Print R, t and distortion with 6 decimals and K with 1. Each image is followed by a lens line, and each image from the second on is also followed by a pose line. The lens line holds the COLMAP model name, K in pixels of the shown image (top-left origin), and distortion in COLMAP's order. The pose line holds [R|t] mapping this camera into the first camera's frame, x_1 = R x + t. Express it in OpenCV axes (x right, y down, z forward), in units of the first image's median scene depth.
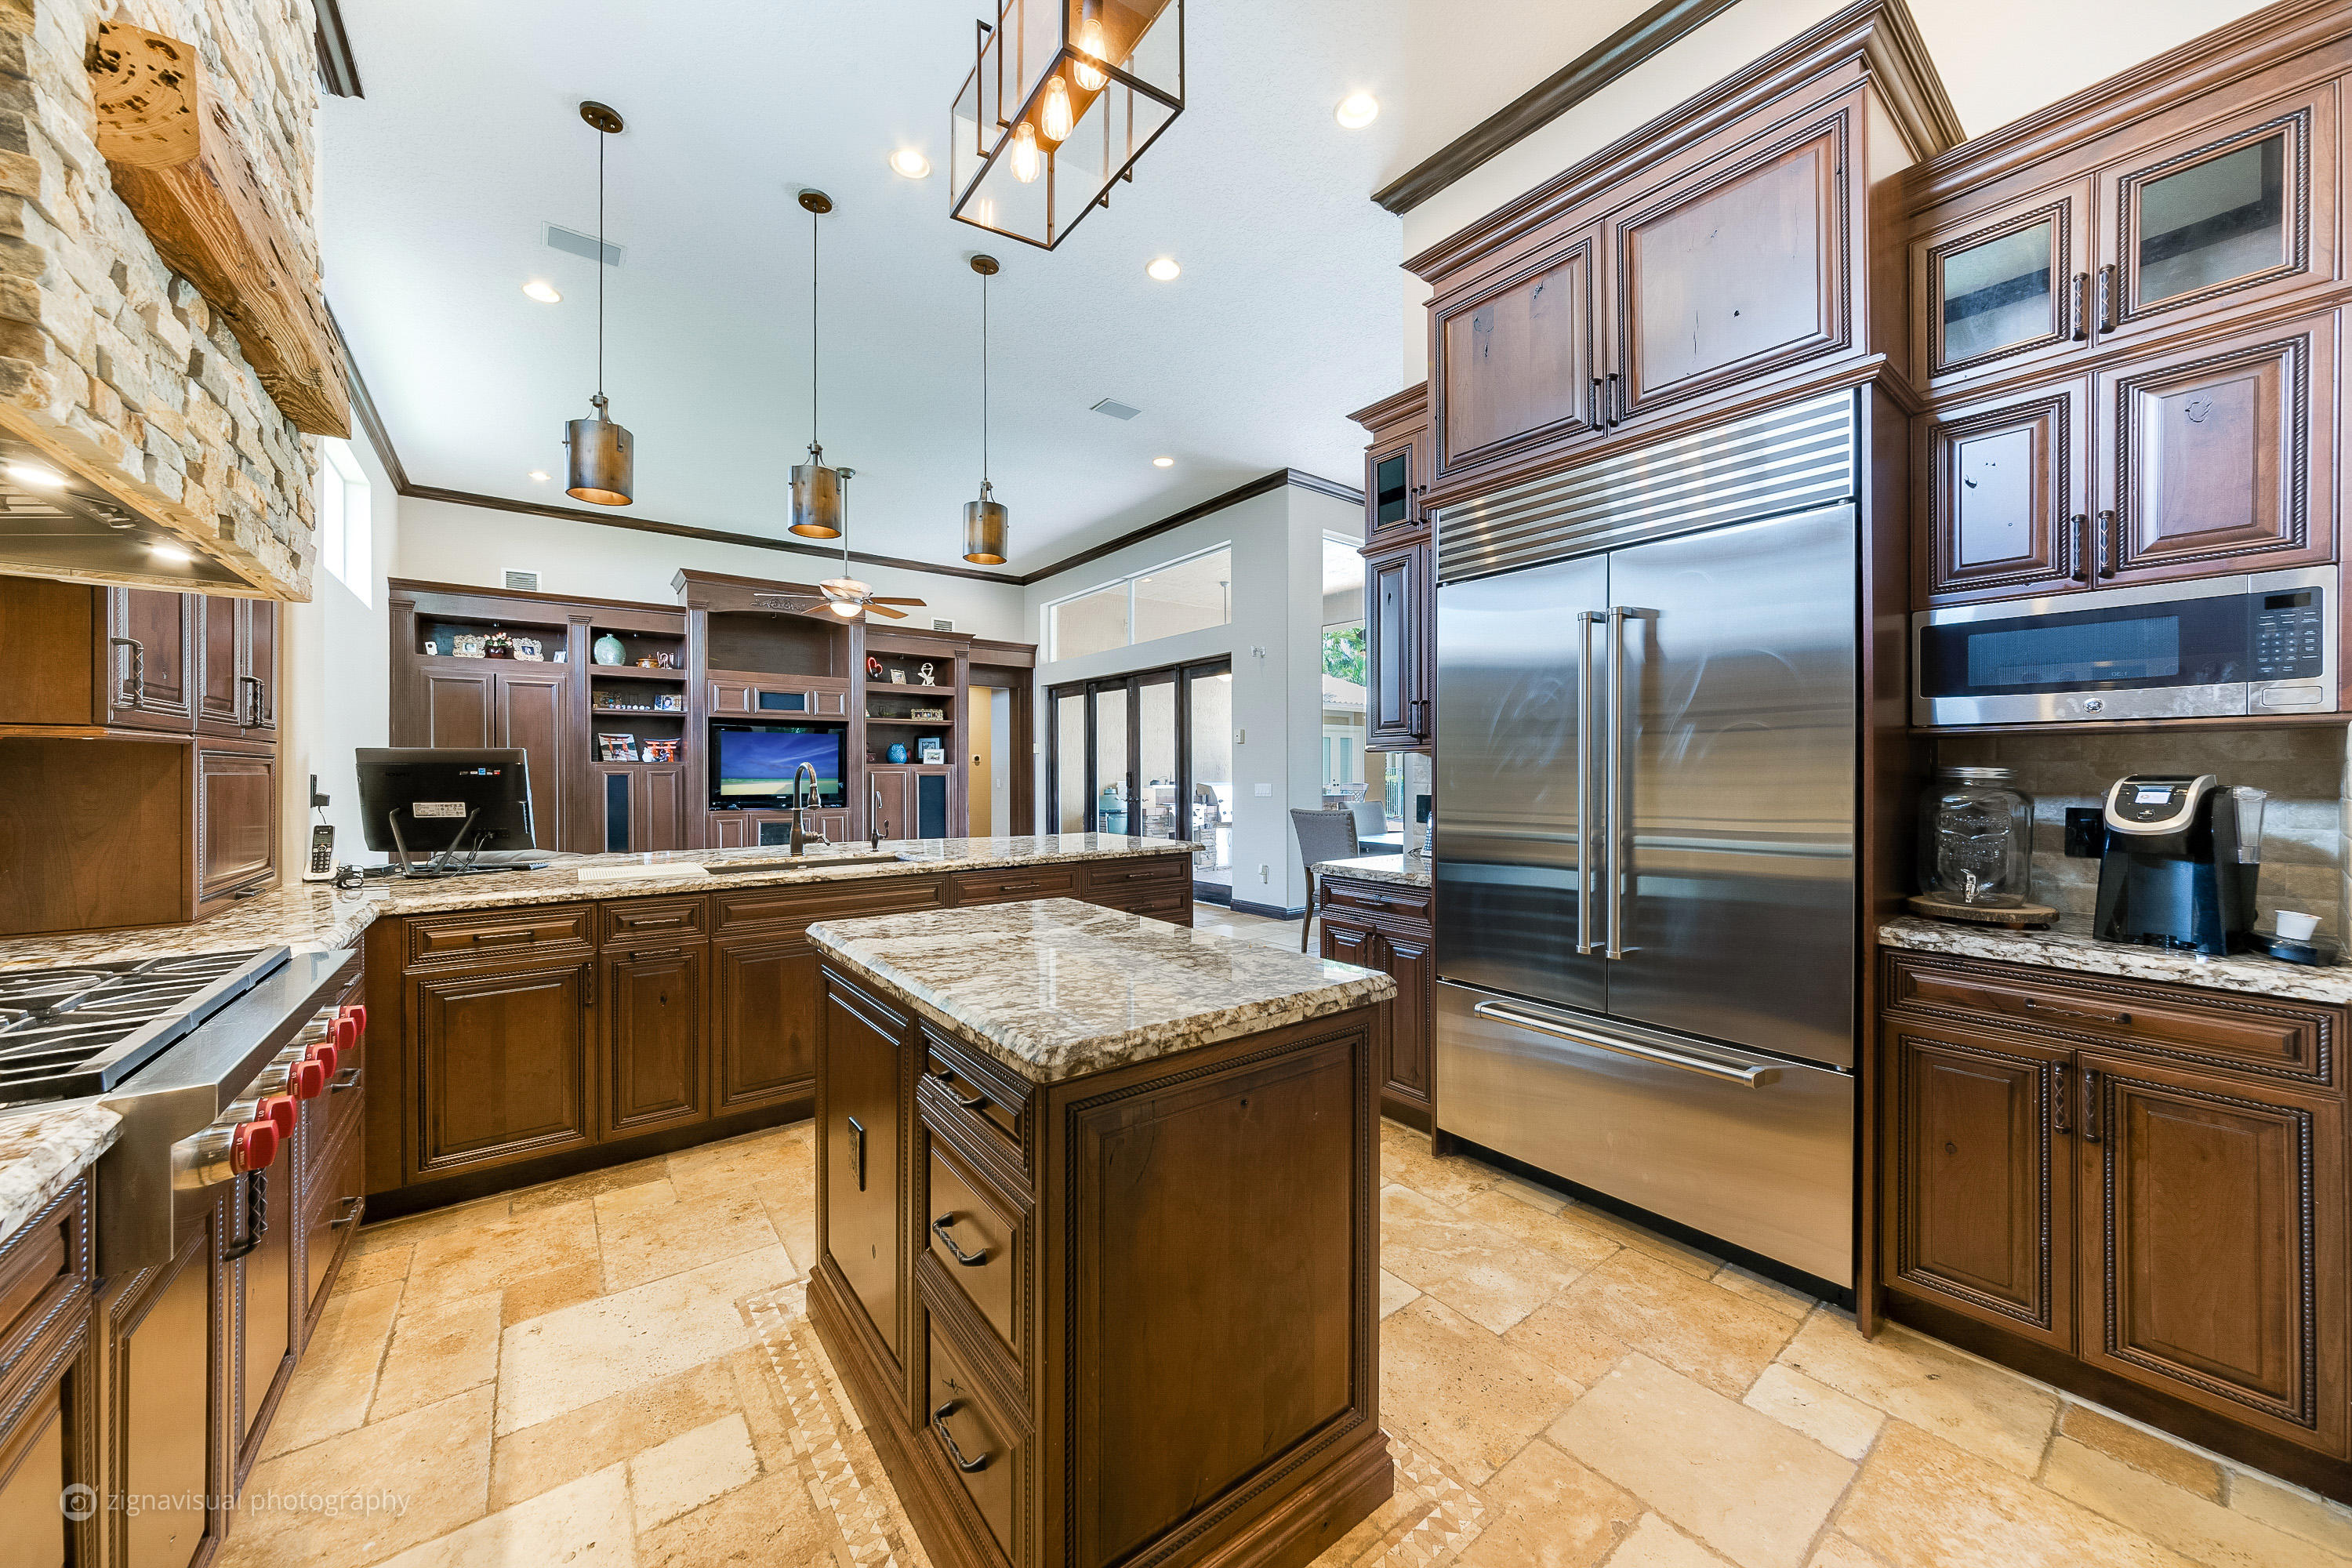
lens RADIAL K [[830.7, 0, 1170.2], [0, 830.7, 775.3], [0, 0, 1]] dist [-0.003274, 0.000568]
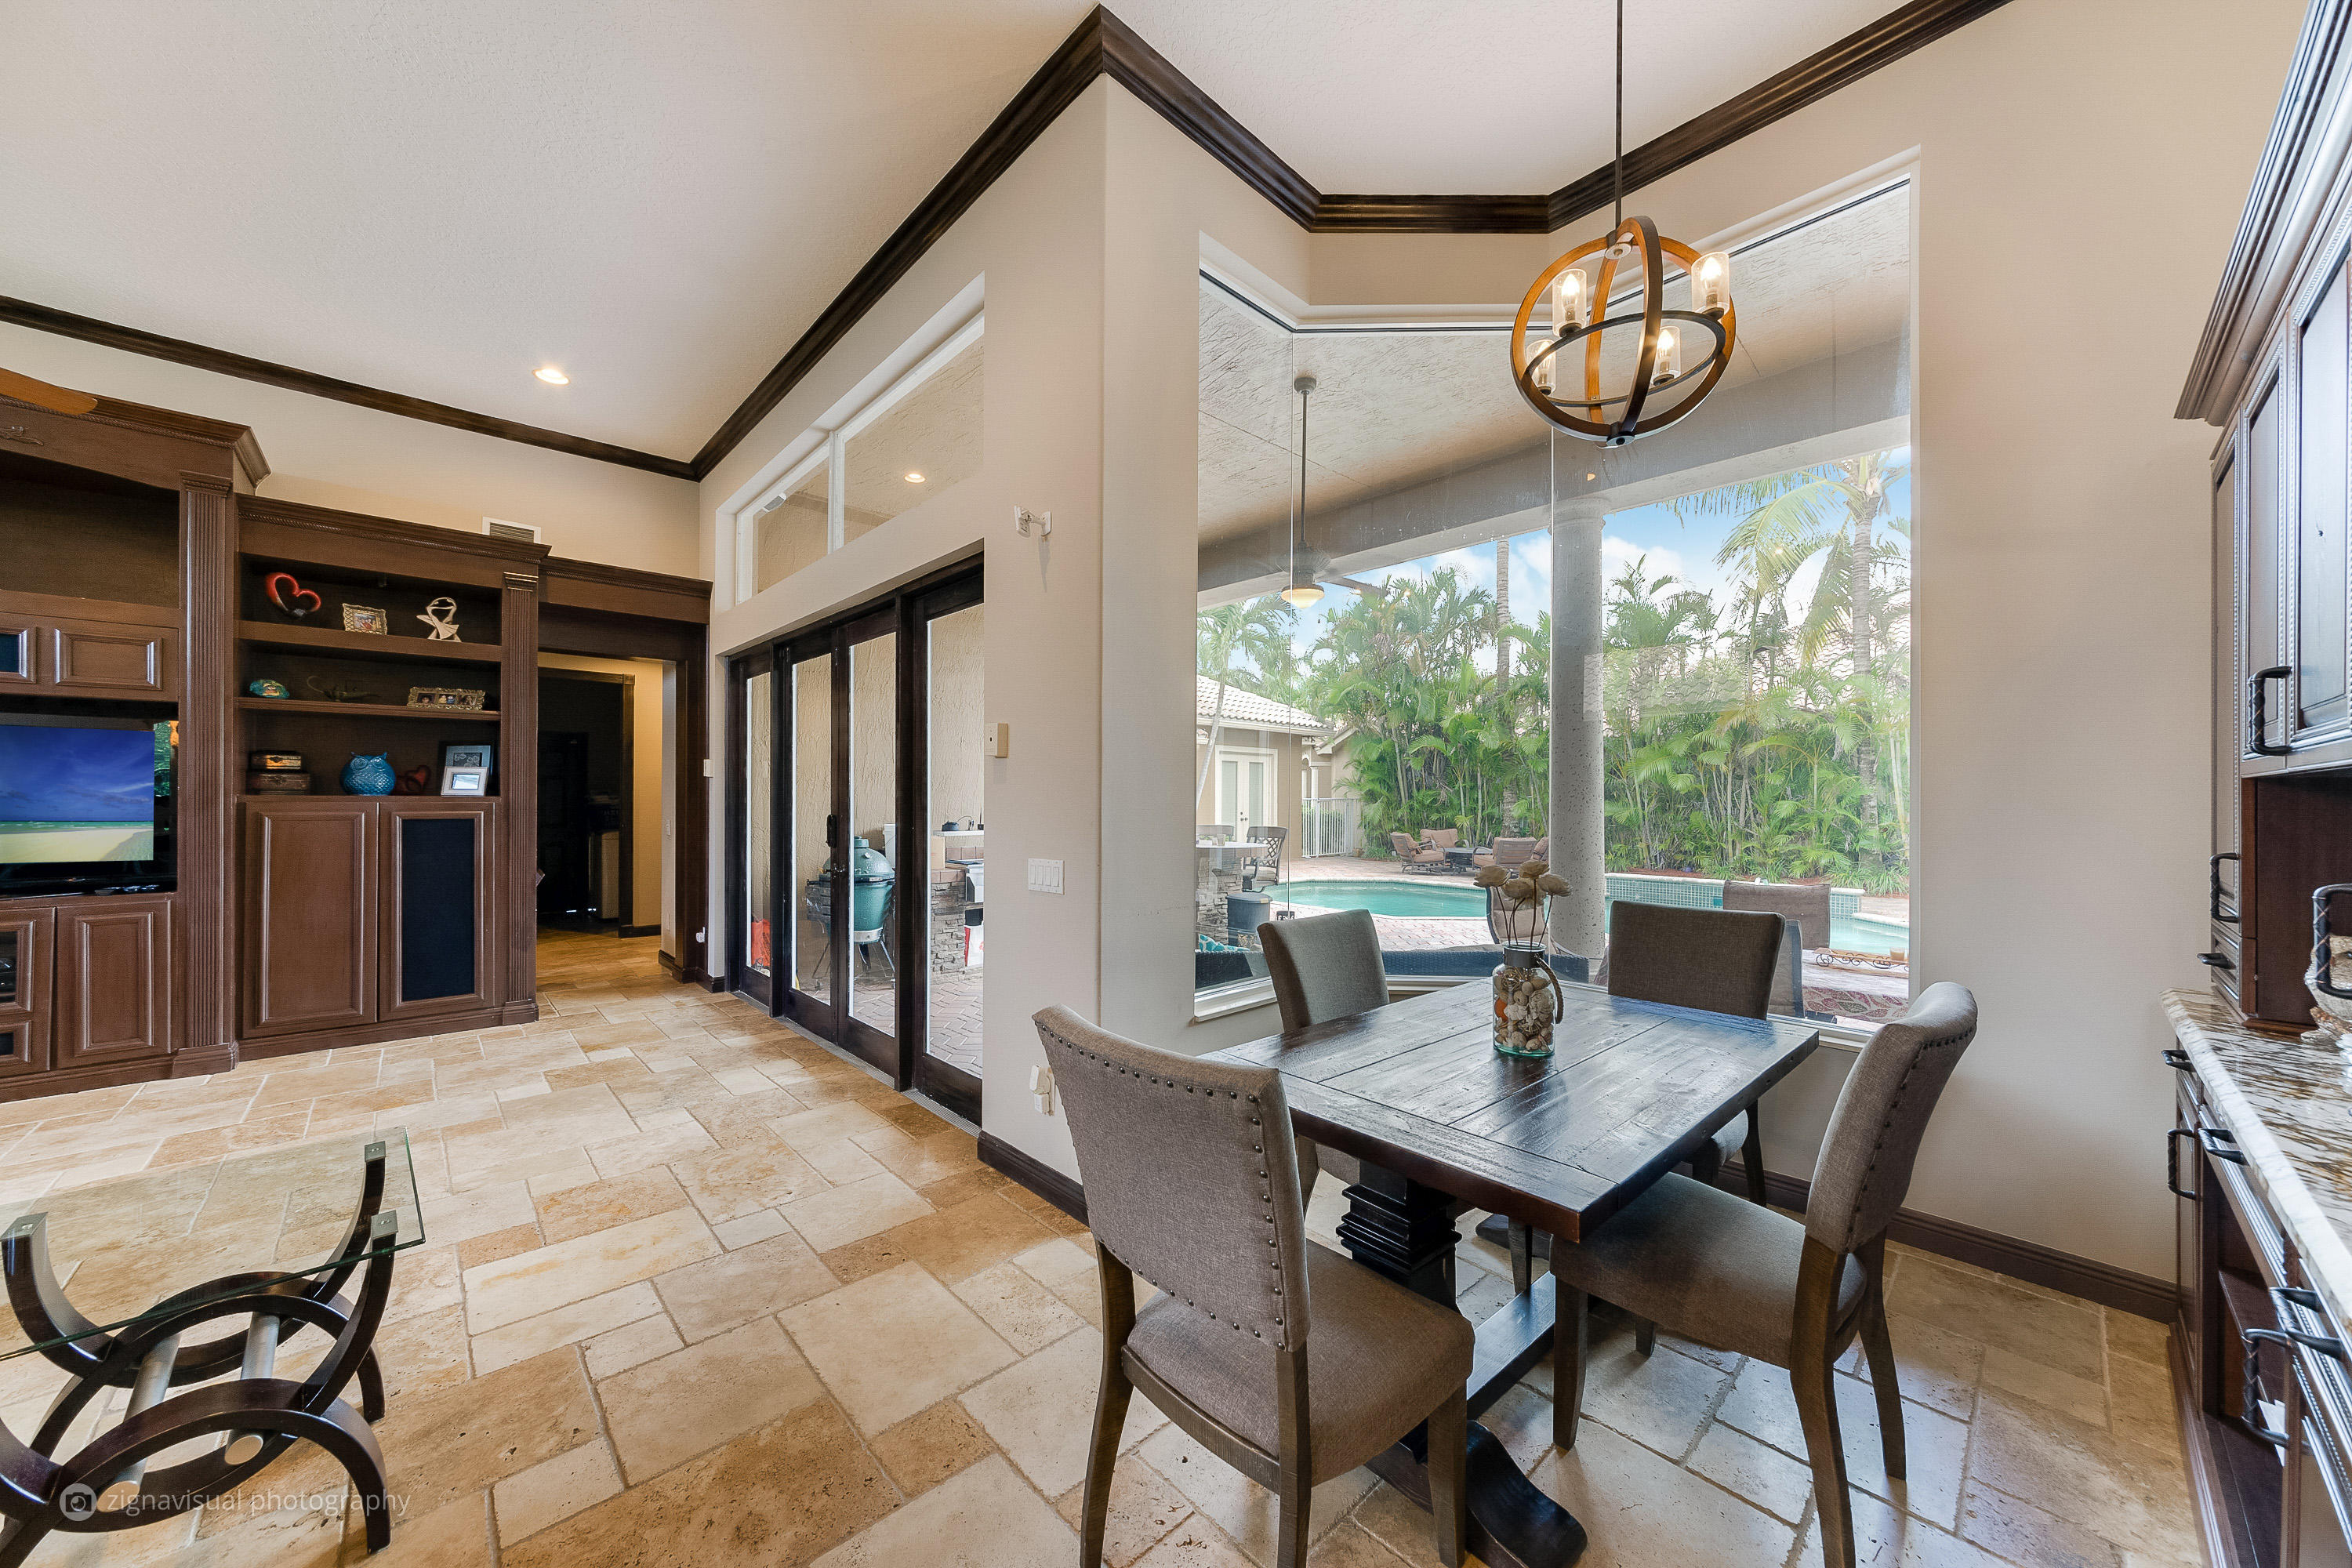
lens RADIAL K [[830.7, 0, 1169.3], [0, 830.7, 798.1], [0, 0, 1]] dist [-0.003274, 0.000568]
pose [[0.995369, 0.007608, 0.095828, 0.101596], [-0.007303, 0.999967, -0.003524, -0.013544], [-0.095852, 0.002808, 0.995392, 0.454576]]
